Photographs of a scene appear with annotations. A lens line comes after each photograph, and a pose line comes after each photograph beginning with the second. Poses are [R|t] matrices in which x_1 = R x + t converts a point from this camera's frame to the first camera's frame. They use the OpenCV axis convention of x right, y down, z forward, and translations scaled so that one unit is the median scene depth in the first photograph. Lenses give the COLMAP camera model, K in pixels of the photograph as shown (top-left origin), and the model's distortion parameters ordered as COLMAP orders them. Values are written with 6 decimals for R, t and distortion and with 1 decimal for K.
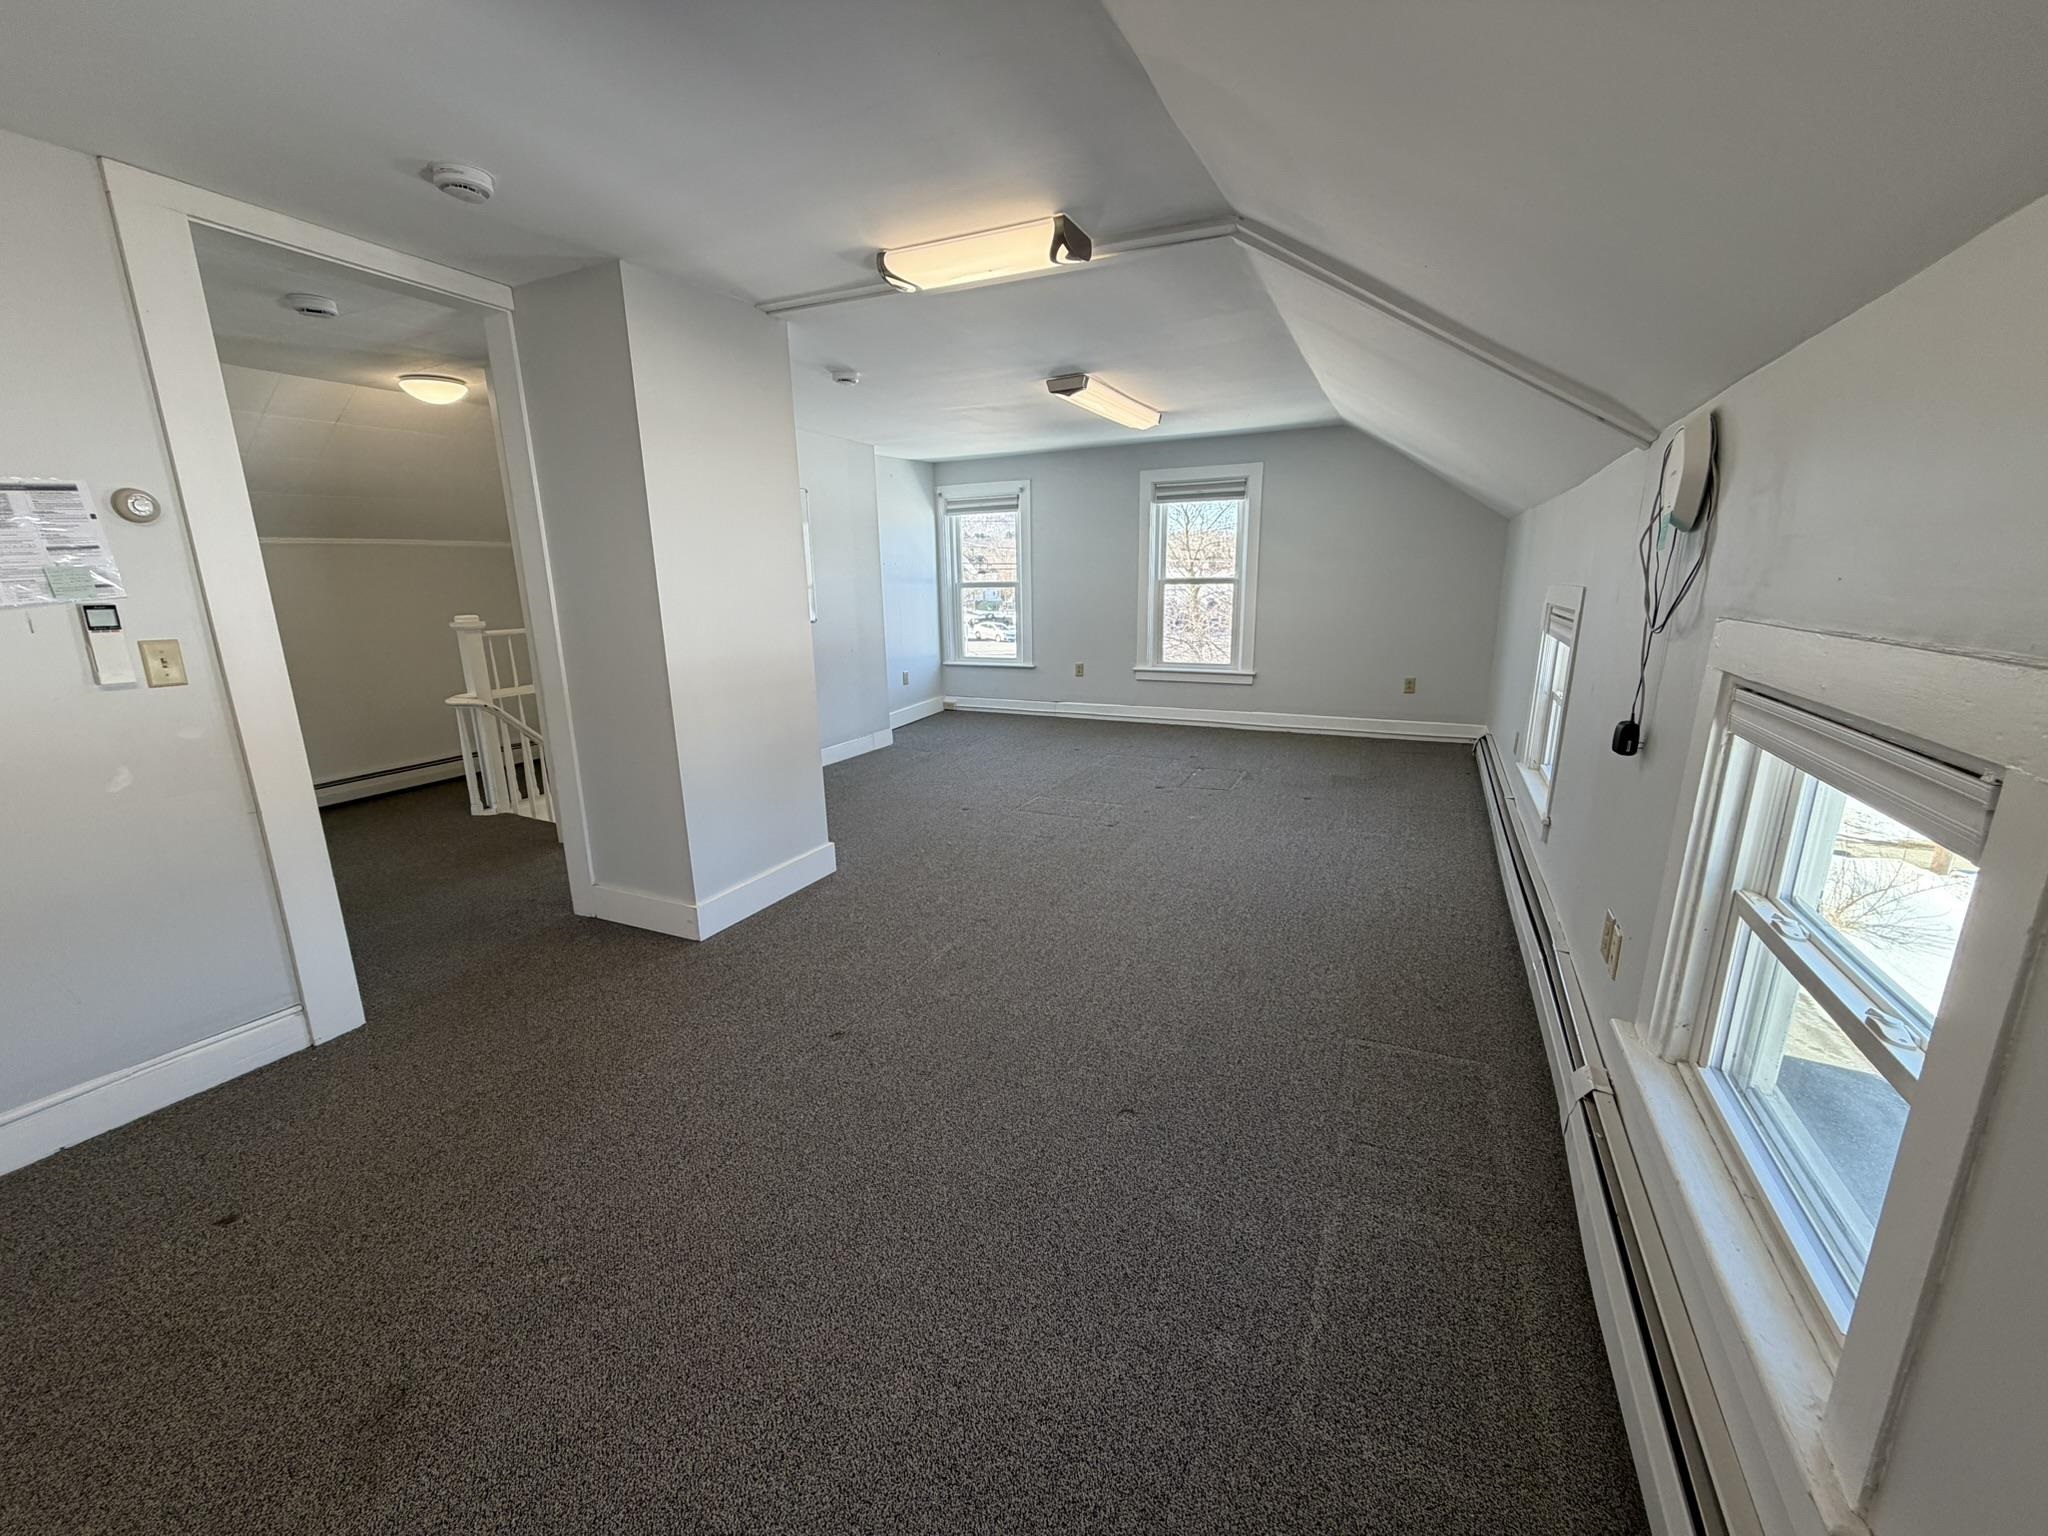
lens RADIAL K [[812.2, 0, 1020.2], [0, 812.2, 767.4], [0, 0, 1]] dist [-0.003647, 0.001125]
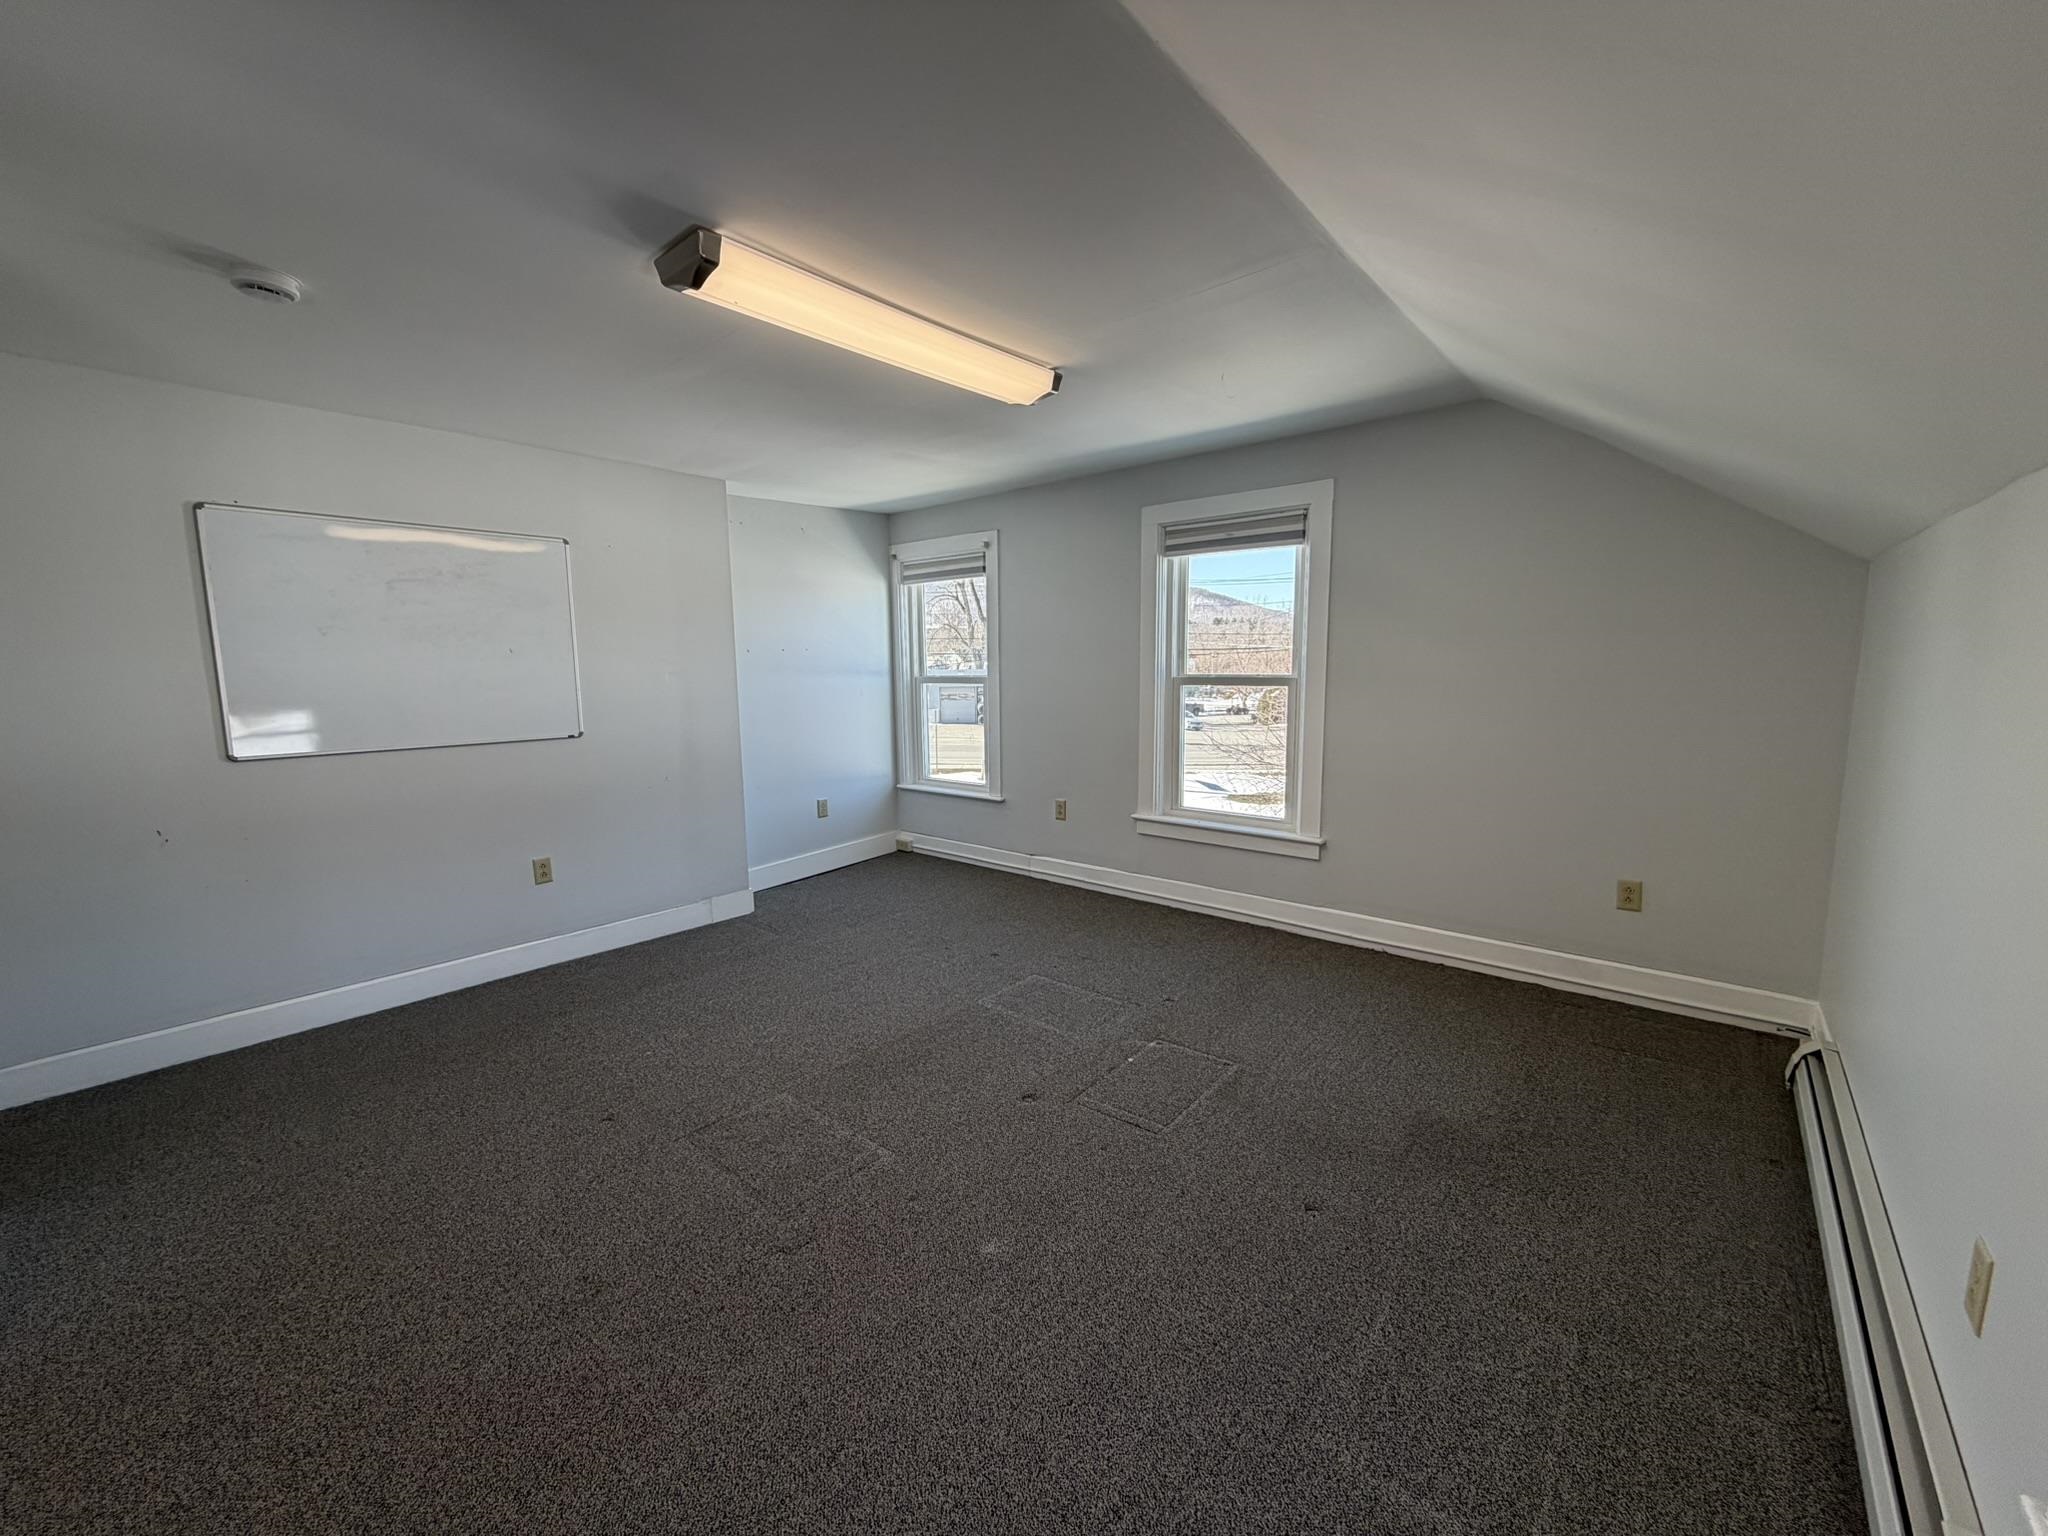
lens RADIAL K [[812.2, 0, 1020.2], [0, 812.2, 767.4], [0, 0, 1]] dist [-0.003647, 0.001125]
pose [[0.969457, 0.039212, -0.242105, 0.348640], [-0.063474, 0.993618, -0.093238, -0.160708], [0.236904, 0.105758, 0.965760, 0.627432]]
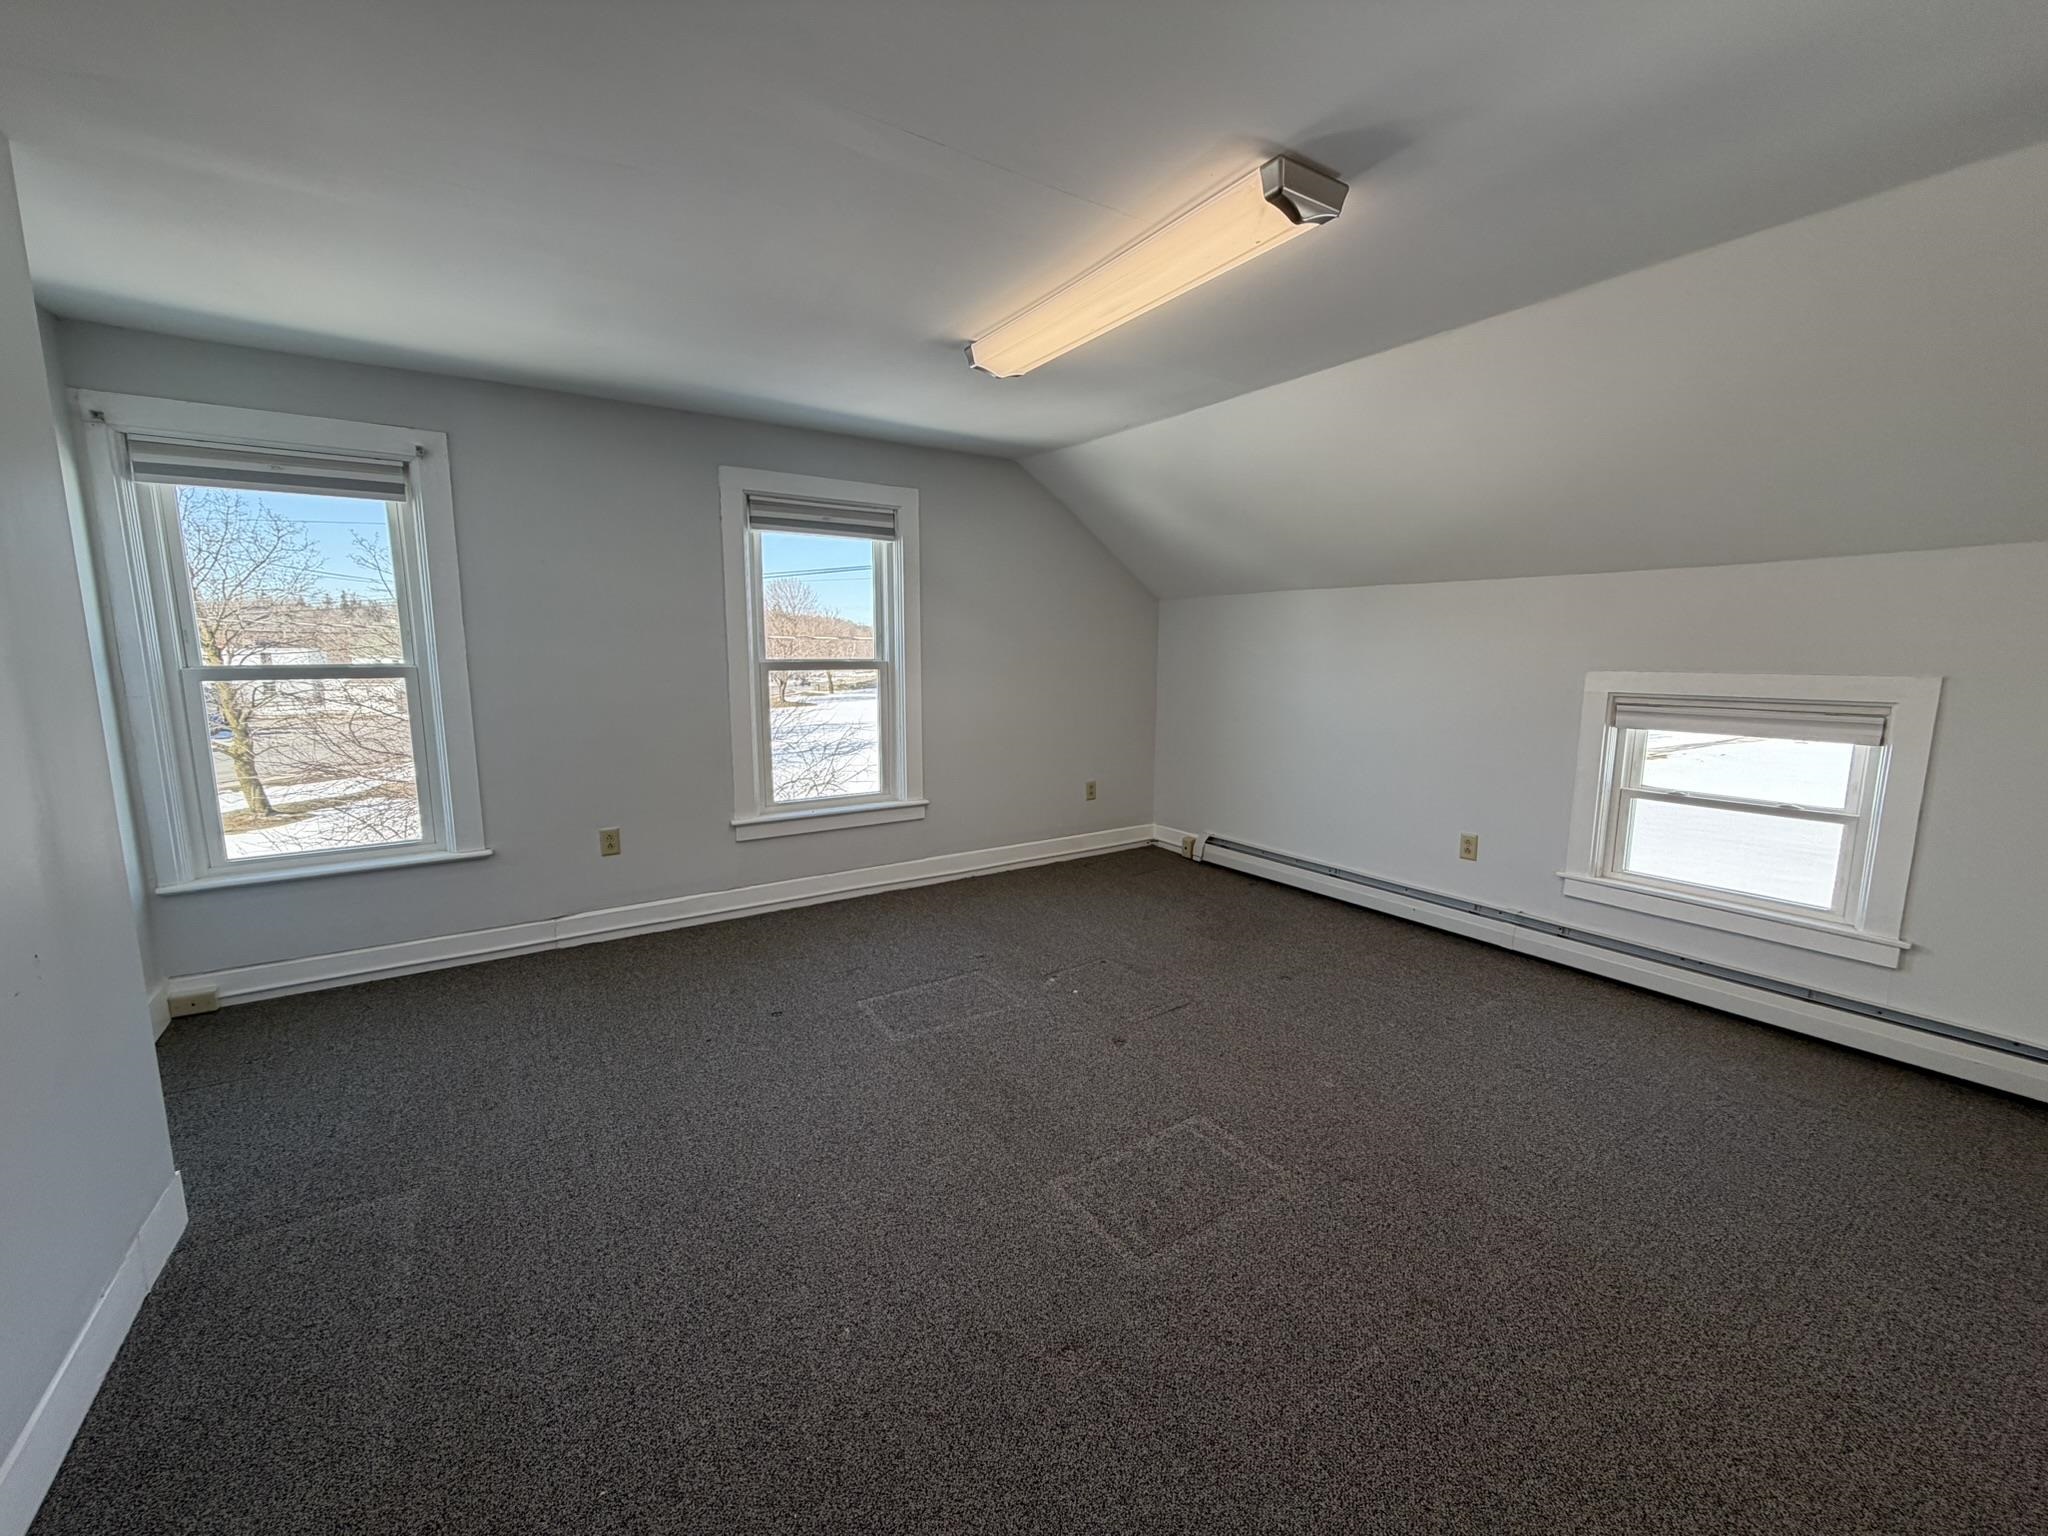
lens RADIAL K [[812.2, 0, 1020.2], [0, 812.2, 767.4], [0, 0, 1]] dist [-0.003647, 0.001125]
pose [[0.503188, -0.107082, 0.857517, -0.382138], [0.189389, 0.981835, 0.011474, -0.217208], [-0.843169, 0.156631, 0.514327, 0.937494]]
